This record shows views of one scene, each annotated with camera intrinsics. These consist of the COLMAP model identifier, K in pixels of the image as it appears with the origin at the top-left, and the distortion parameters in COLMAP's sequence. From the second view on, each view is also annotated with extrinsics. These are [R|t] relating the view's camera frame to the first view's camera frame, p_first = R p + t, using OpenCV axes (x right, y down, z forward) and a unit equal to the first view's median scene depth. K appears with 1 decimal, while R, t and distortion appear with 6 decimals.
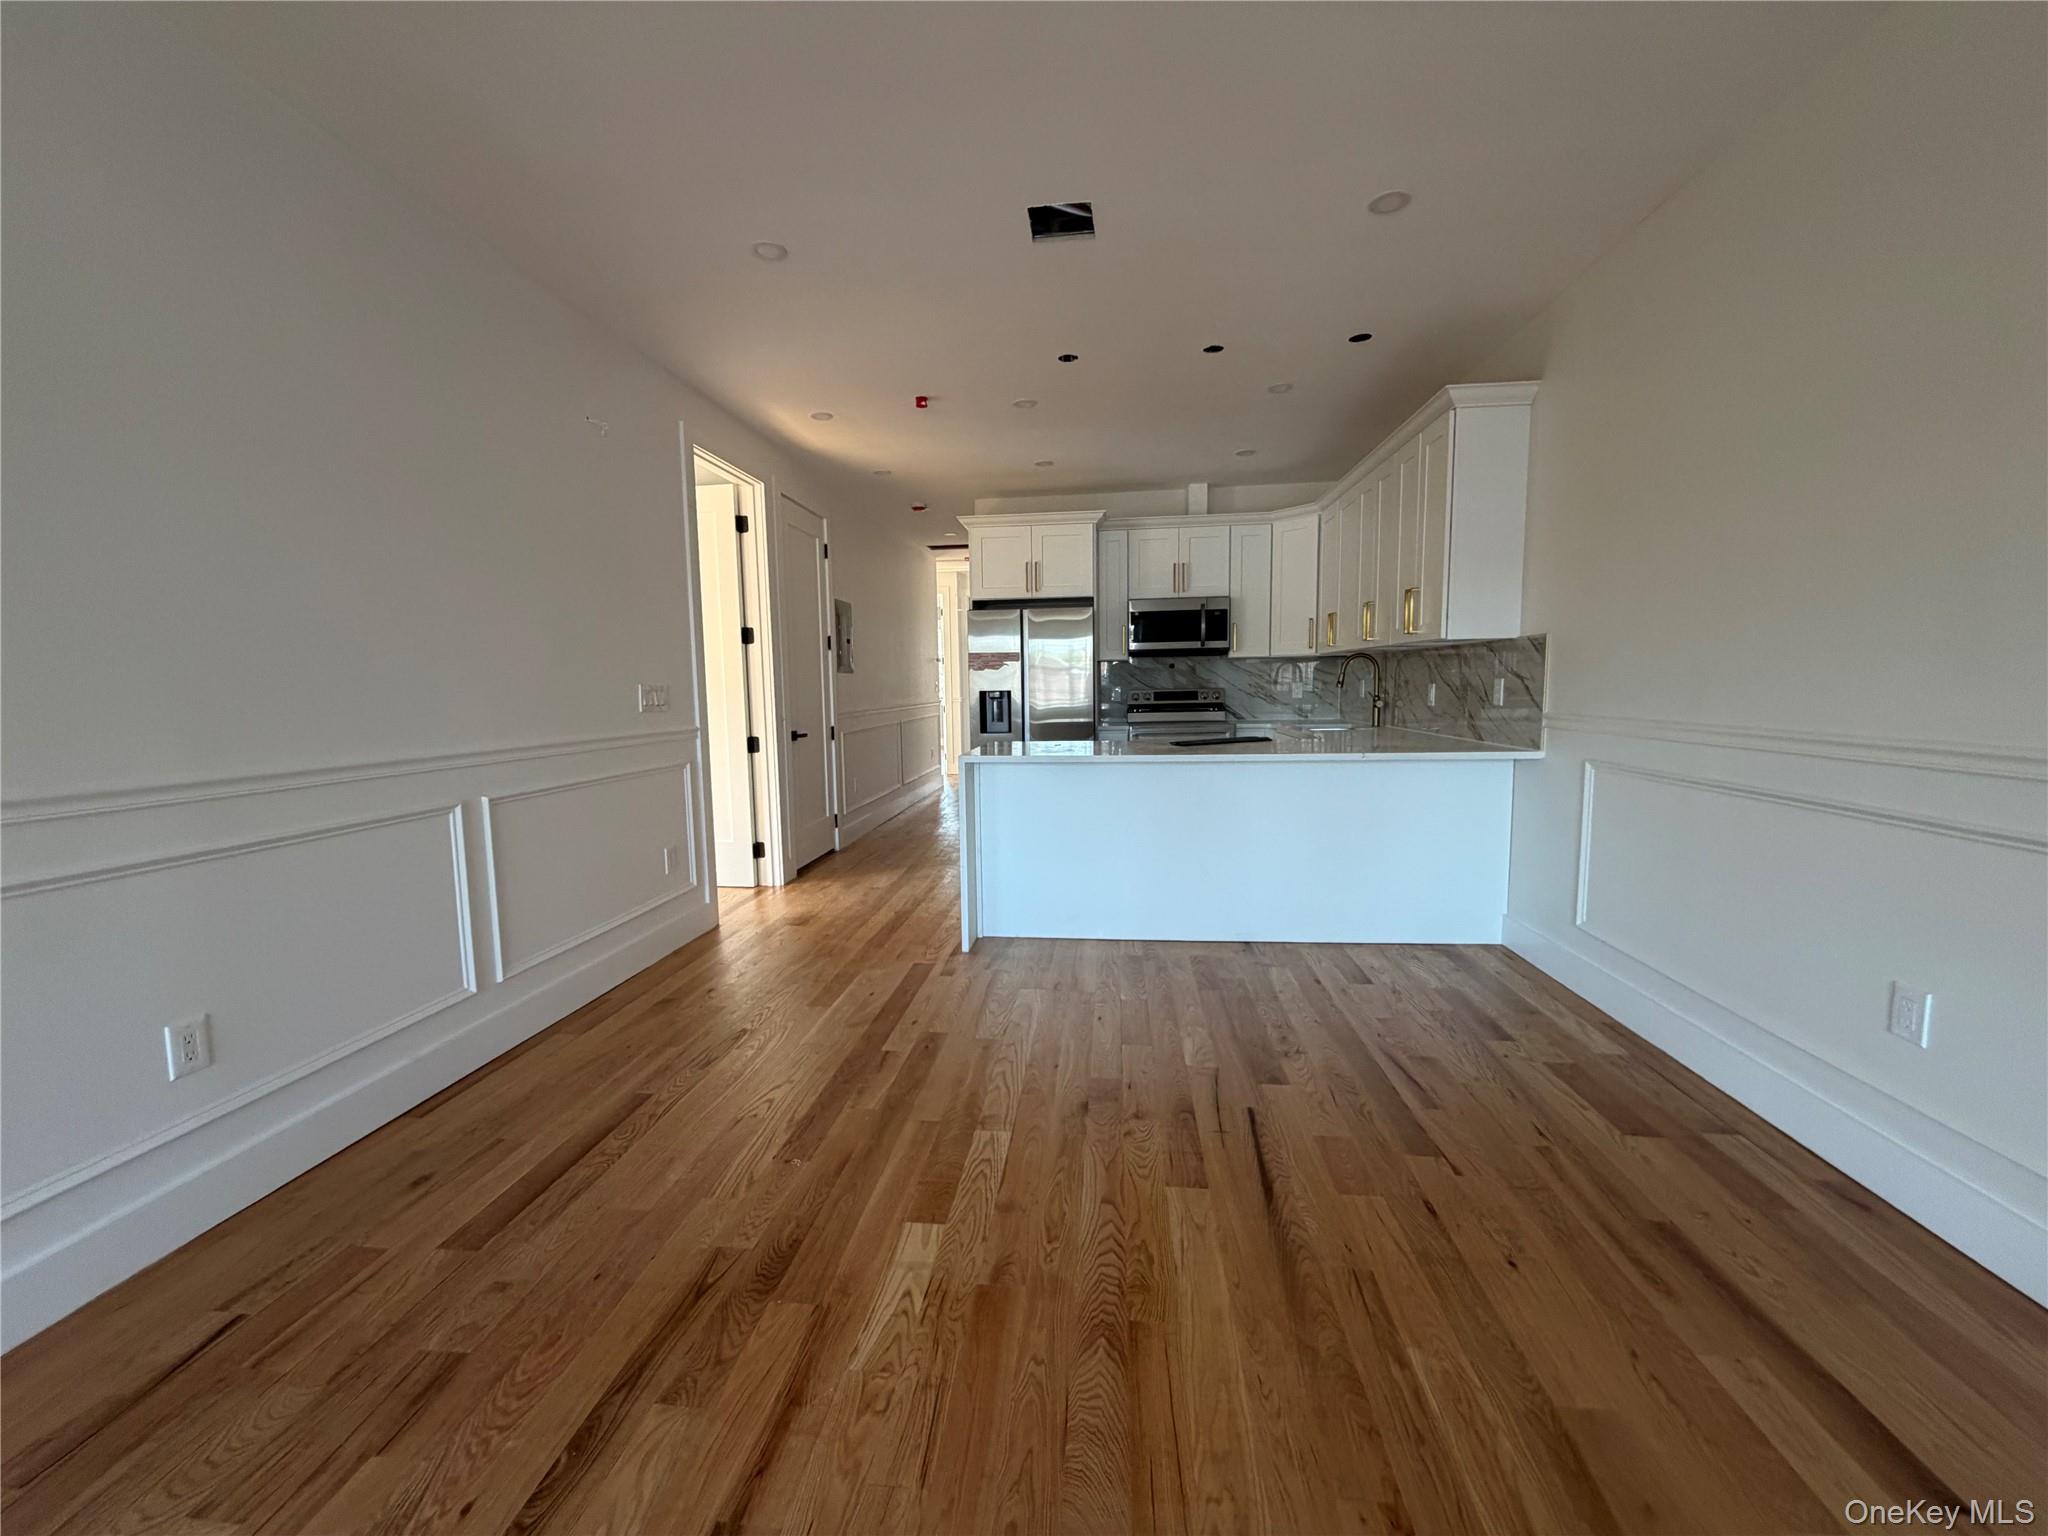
lens RADIAL K [[813.0, 0, 1009.2], [0, 813.0, 767.6], [0, 0, 1]] dist [-0.002732, -0.000819]
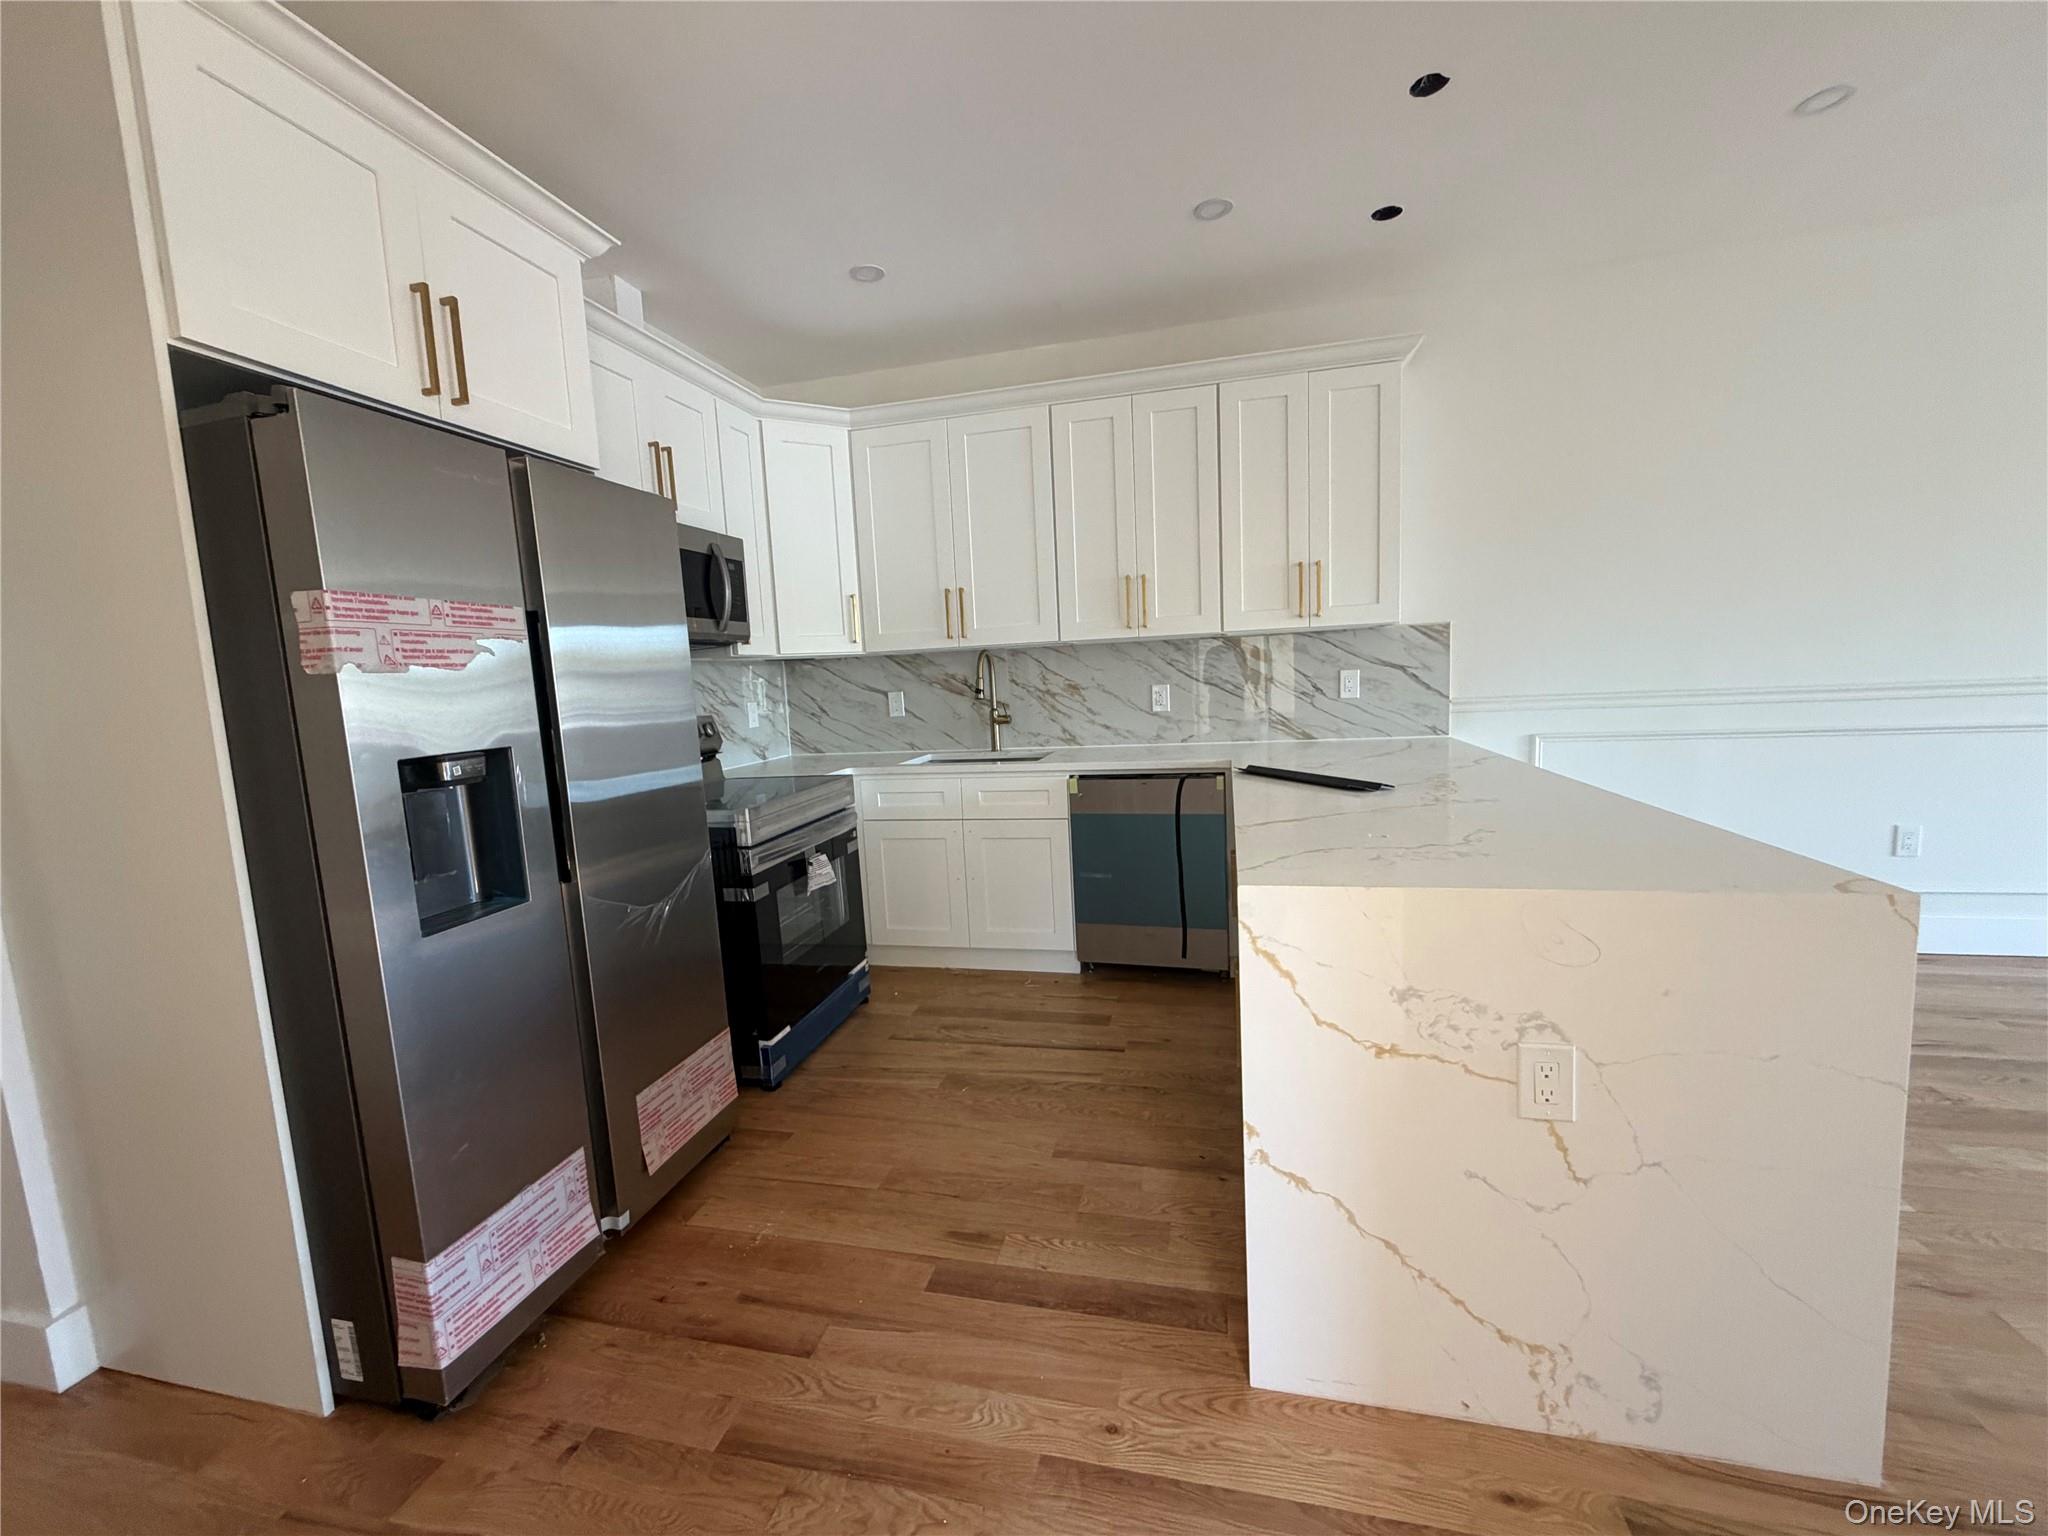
lens RADIAL K [[810.0, 0, 1017.8], [0, 810.0, 768.5], [0, 0, 1]] dist [0.002649, 0.000458]
pose [[0.106562, -0.104284, 0.988822, -0.280262], [0.146951, 0.985216, 0.088068, -0.097853], [-0.983387, 0.135923, 0.120311, 0.920237]]
